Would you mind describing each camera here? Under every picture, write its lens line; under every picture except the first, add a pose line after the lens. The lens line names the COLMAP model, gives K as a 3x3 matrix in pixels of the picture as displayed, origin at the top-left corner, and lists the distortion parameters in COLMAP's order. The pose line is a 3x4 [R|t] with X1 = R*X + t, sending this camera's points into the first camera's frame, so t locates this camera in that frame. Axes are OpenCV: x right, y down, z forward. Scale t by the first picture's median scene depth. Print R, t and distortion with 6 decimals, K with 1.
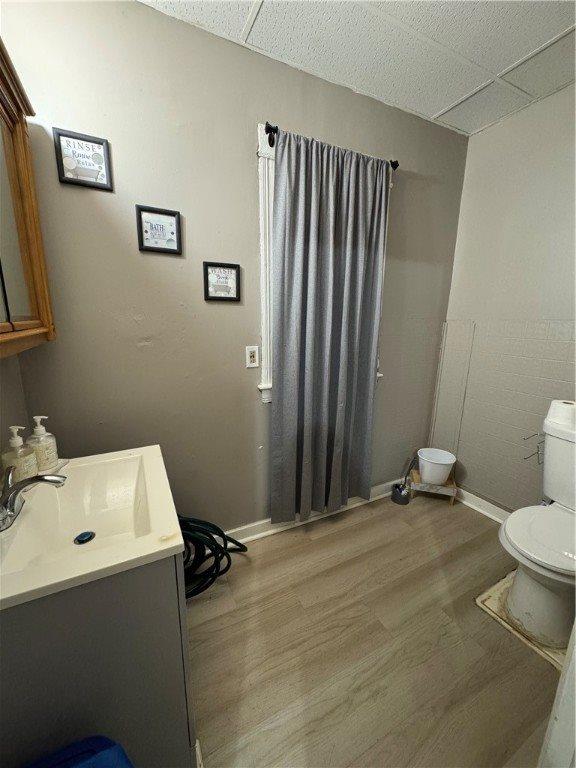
lens RADIAL K [[301.8, 0, 289.7], [0, 301.8, 384.1], [0, 0, 1]] dist [-0.012465, 0.000425]
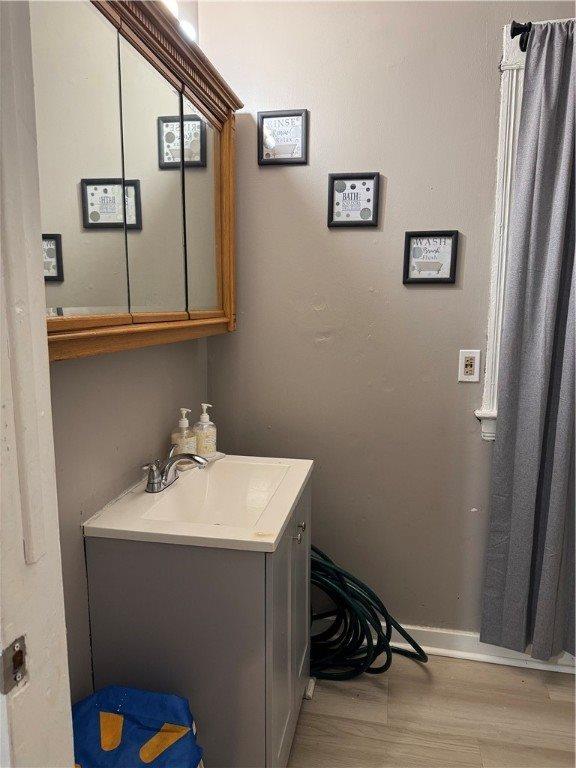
lens RADIAL K [[535.5, 0, 285.5], [0, 535.5, 387.1], [0, 0, 1]] dist [0.010270, -0.019990]
pose [[0.789392, 0.088669, -0.607452, 0.331999], [-0.128447, 0.991468, -0.022195, 0.040166], [0.600301, 0.095545, 0.794047, -0.198246]]
